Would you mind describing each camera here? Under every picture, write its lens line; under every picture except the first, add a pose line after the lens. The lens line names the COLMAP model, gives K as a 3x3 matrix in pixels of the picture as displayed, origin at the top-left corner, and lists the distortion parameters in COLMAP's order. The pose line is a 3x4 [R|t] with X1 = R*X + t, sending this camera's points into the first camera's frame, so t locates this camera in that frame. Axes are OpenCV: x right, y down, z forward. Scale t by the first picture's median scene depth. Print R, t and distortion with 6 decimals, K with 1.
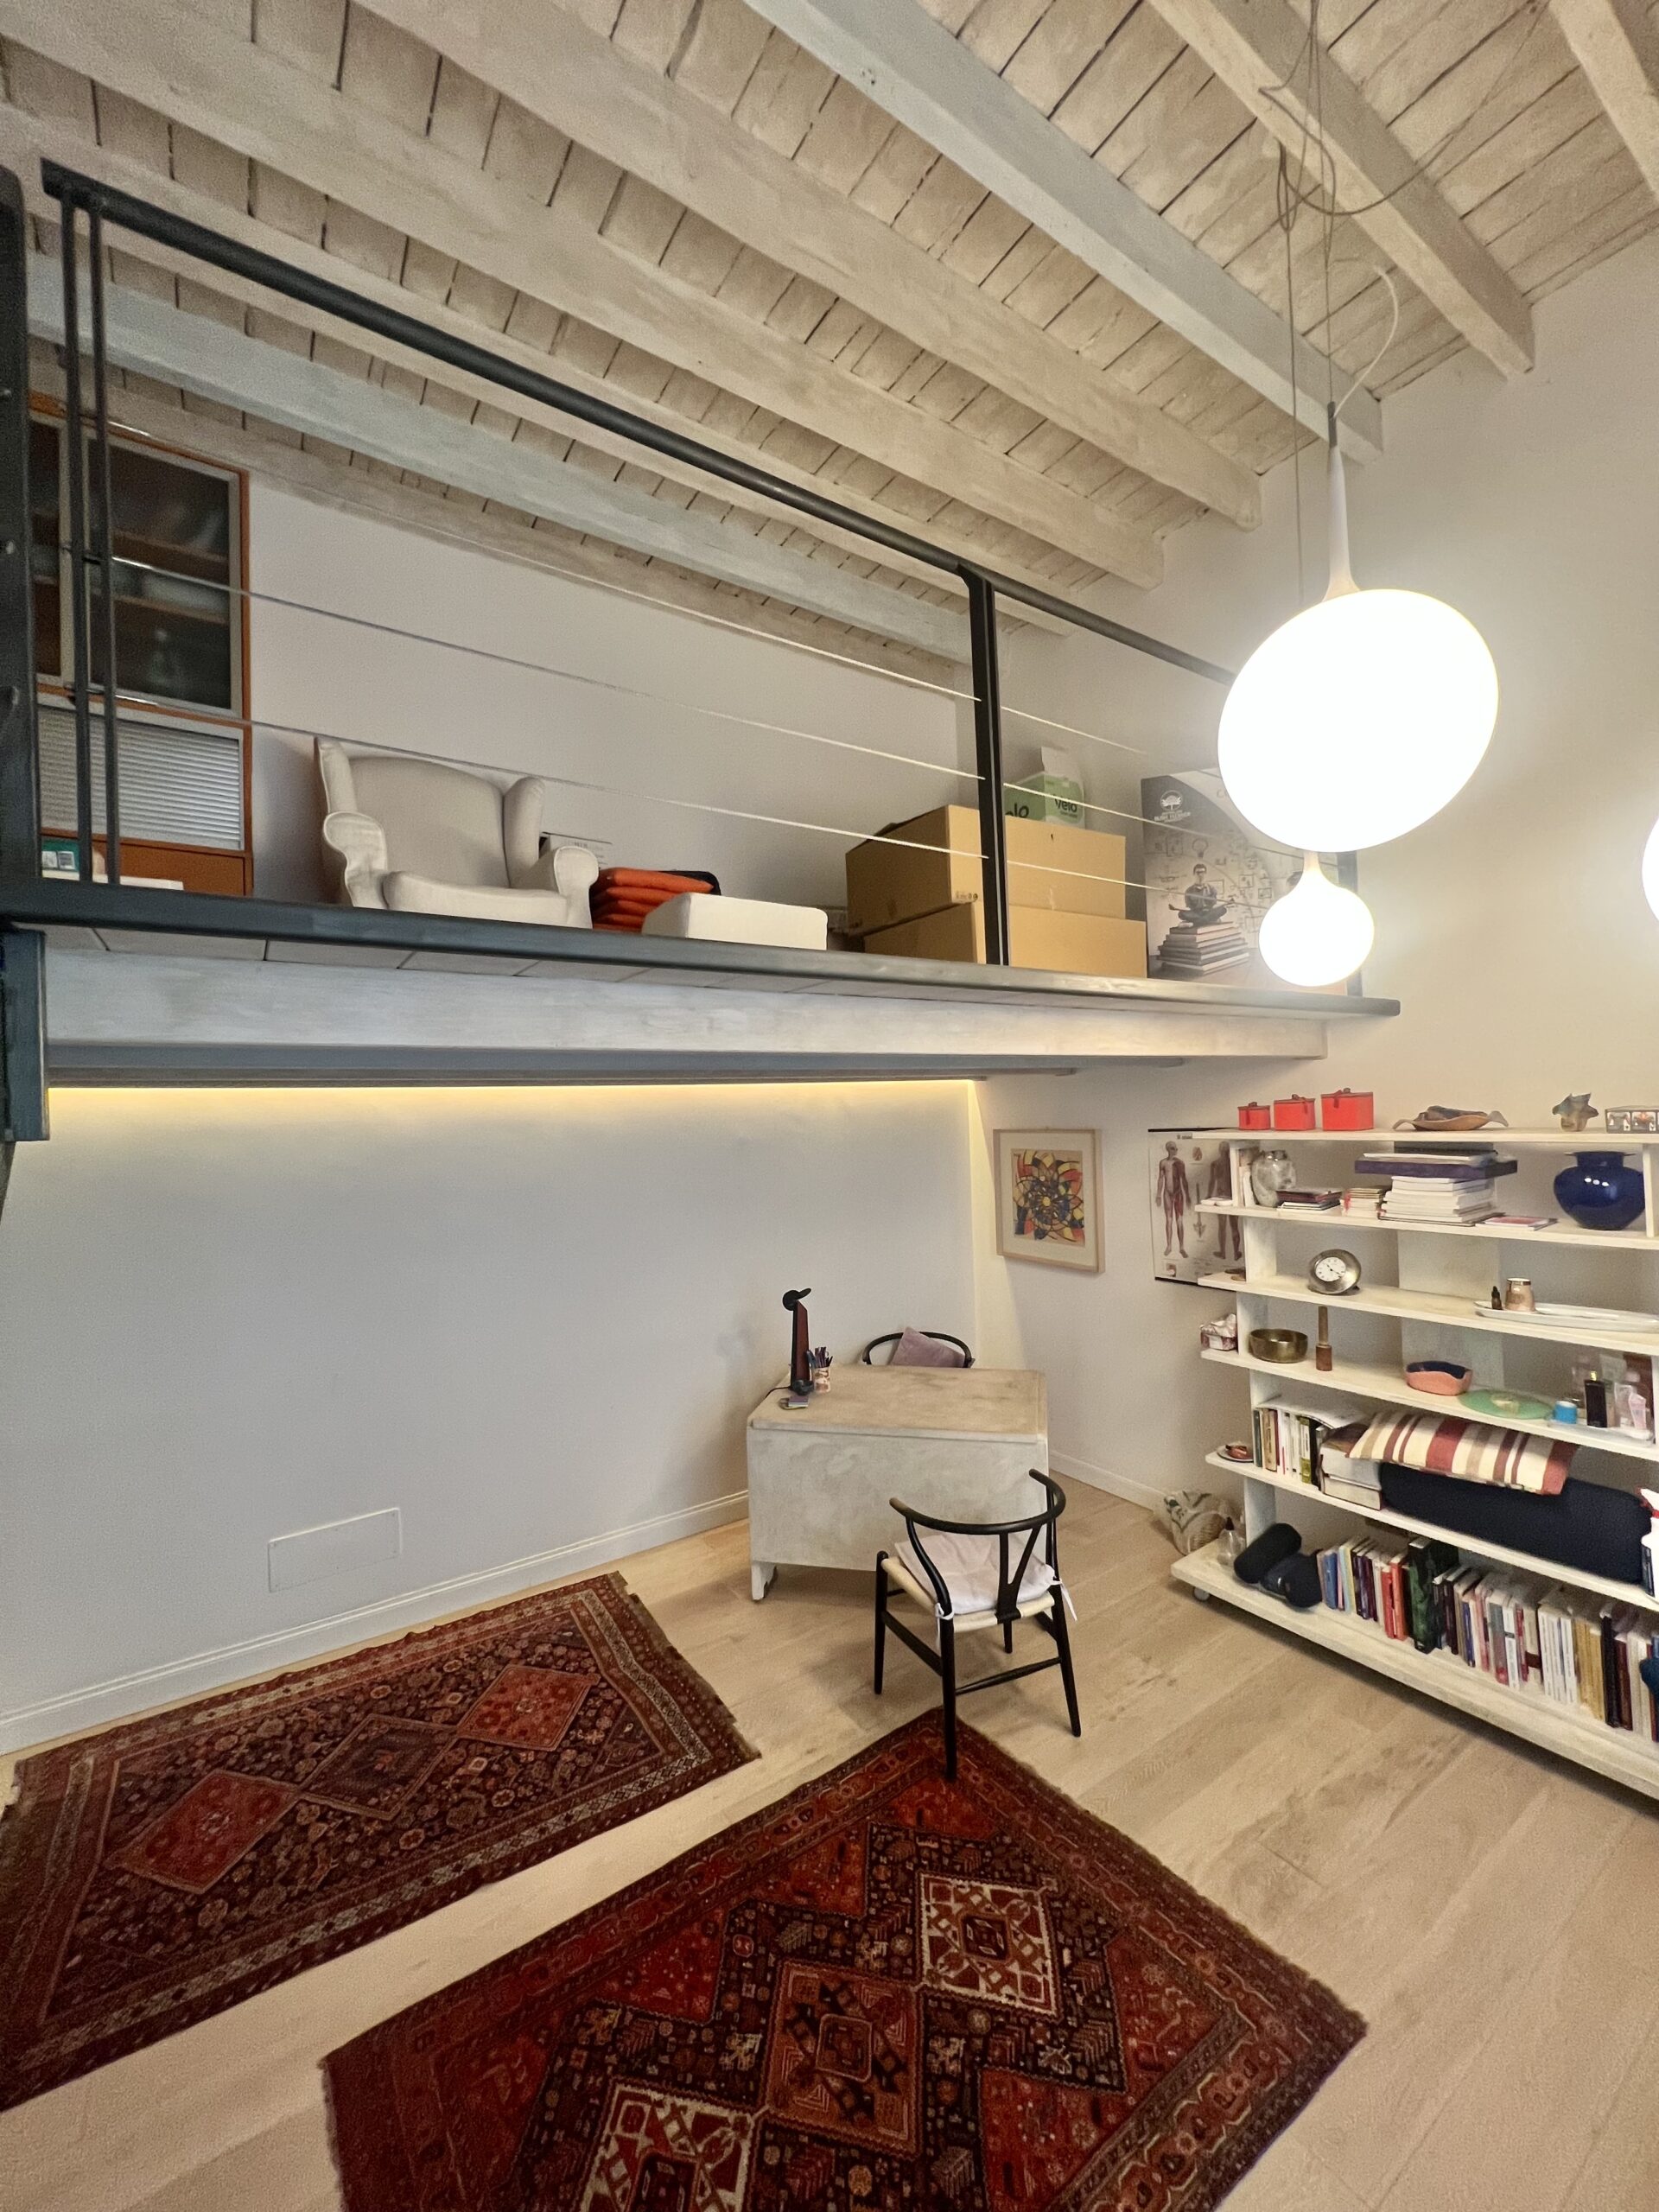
lens RADIAL K [[887.2, 0, 834.9], [0, 887.2, 1108.0], [0, 0, 1]] dist [-0.006336, -0.000098]
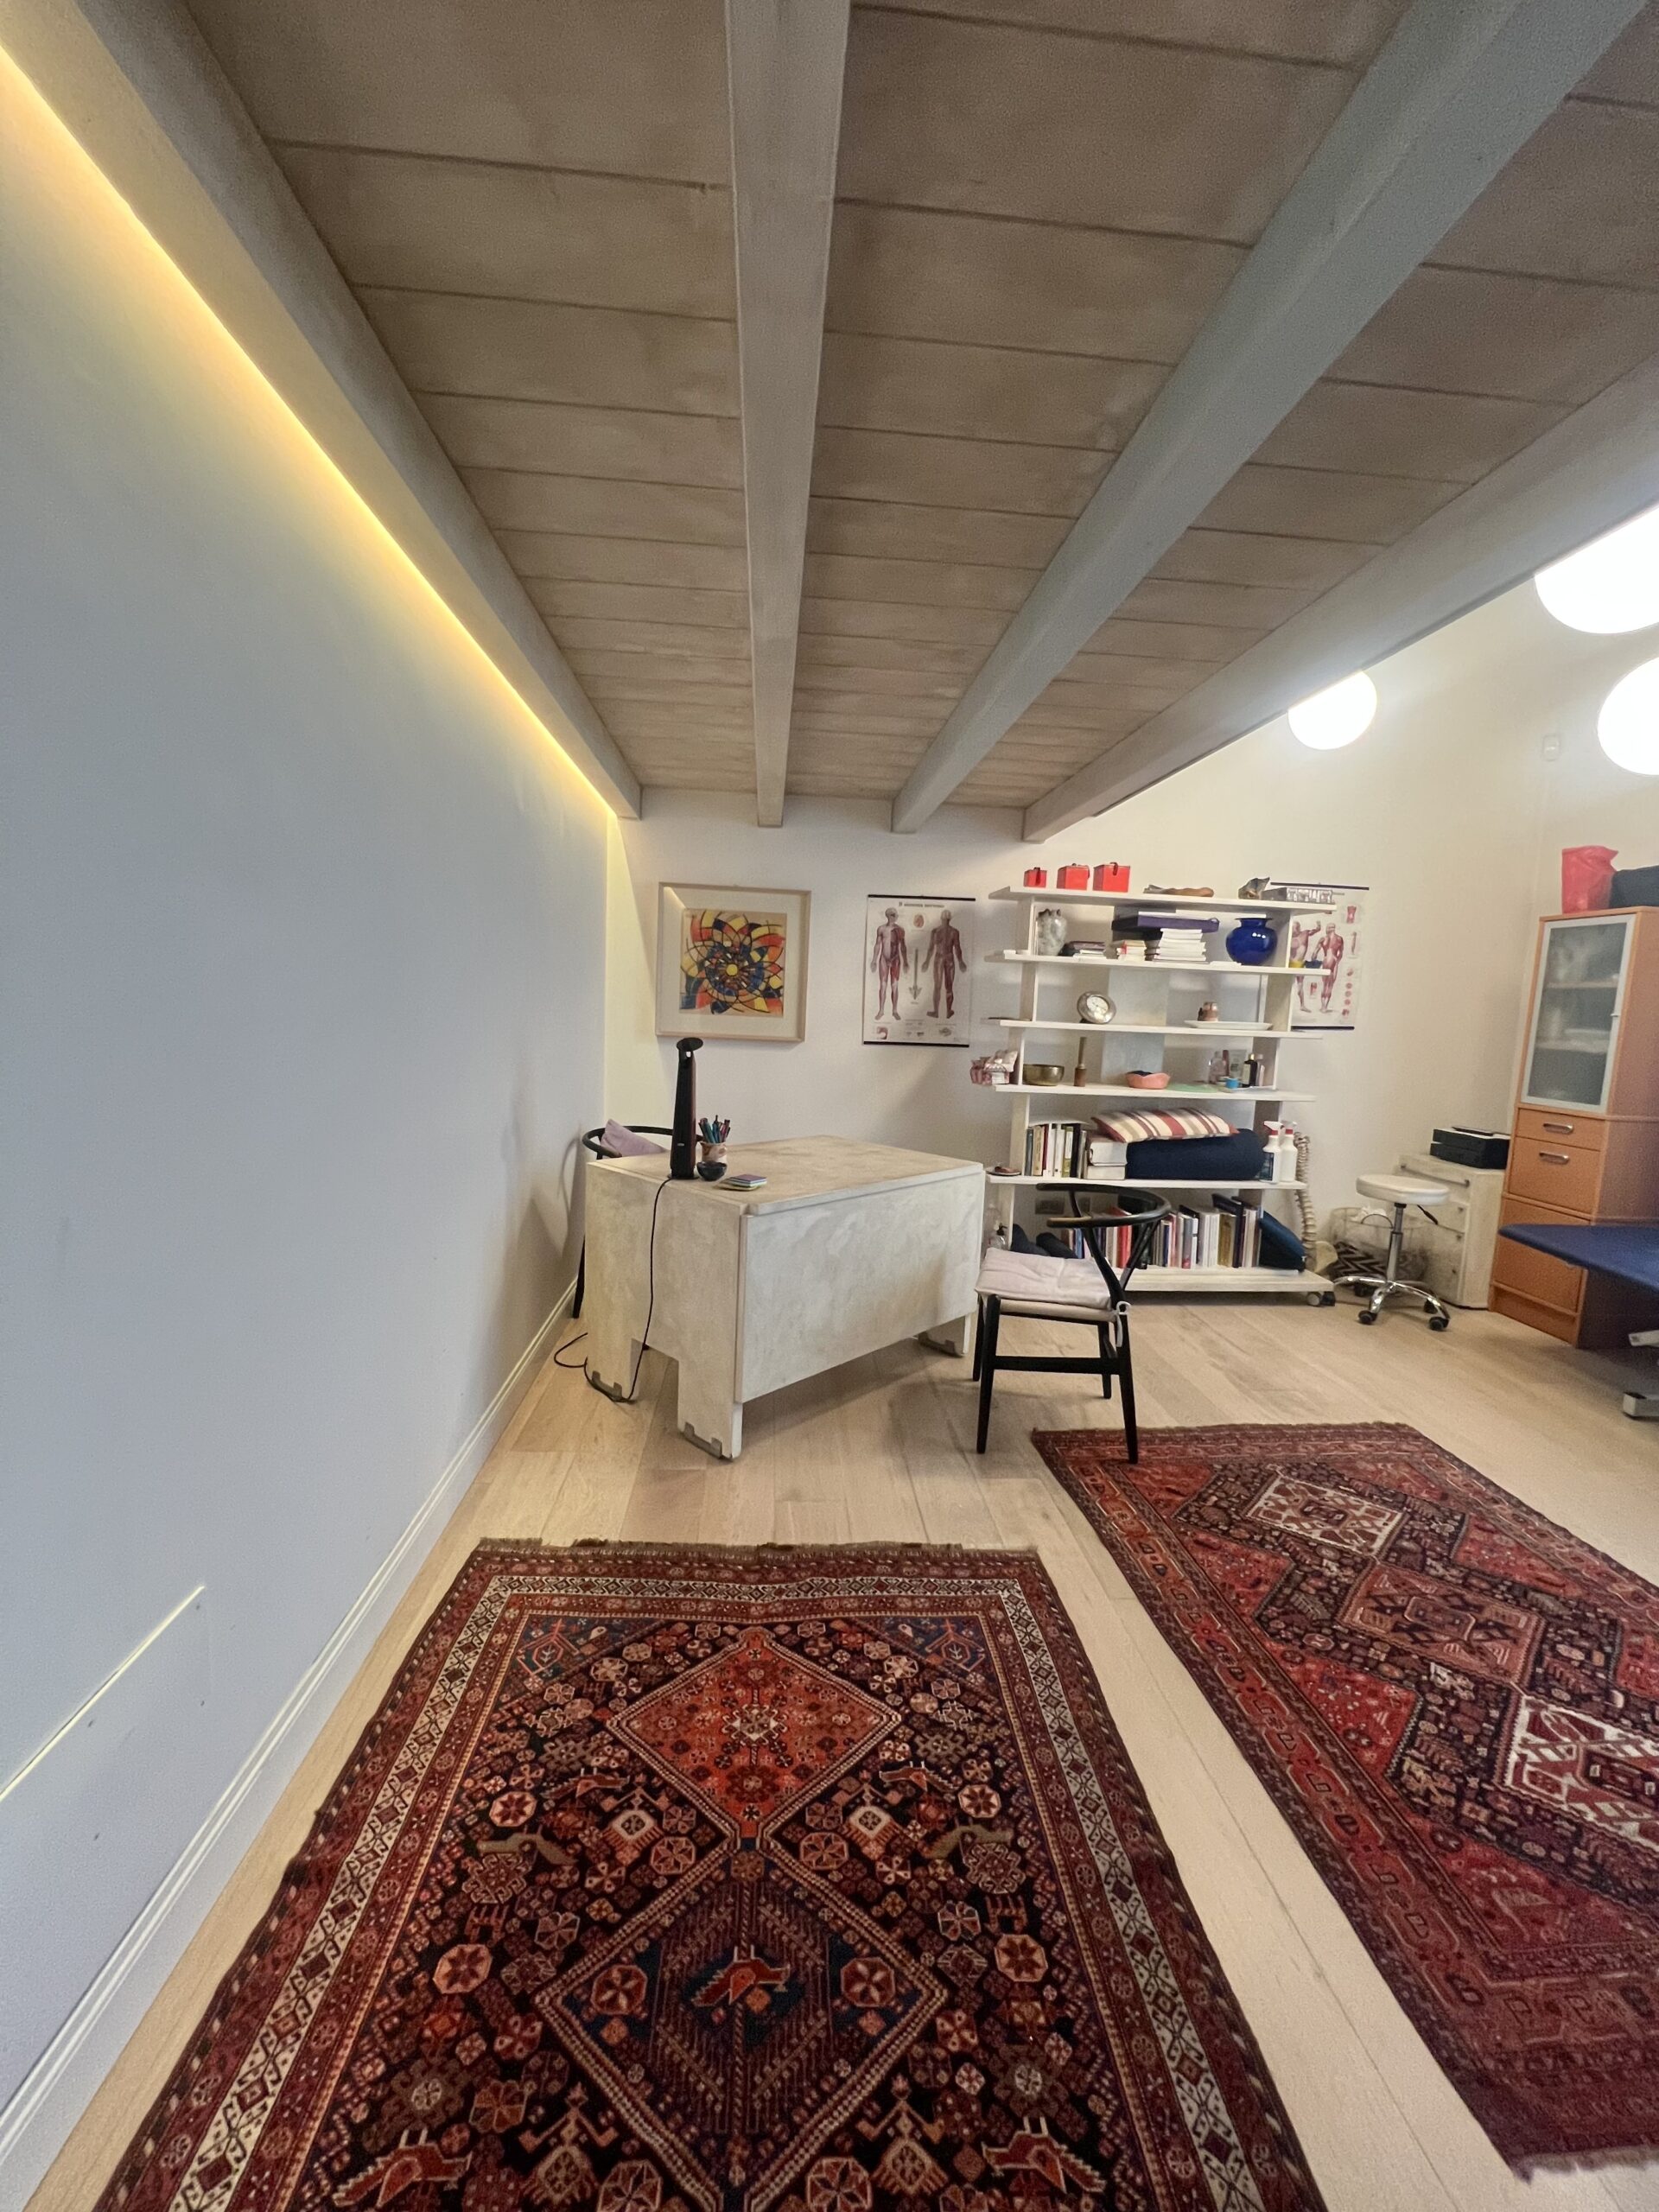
lens RADIAL K [[887.2, 0, 831.5], [0, 887.2, 1100.9], [0, 0, 1]] dist [-0.006336, -0.000098]
pose [[0.495310, -0.041273, 0.867736, -0.807998], [-0.058115, 0.995059, 0.080502, 0.260810], [-0.866770, -0.090302, 0.490464, 0.757407]]
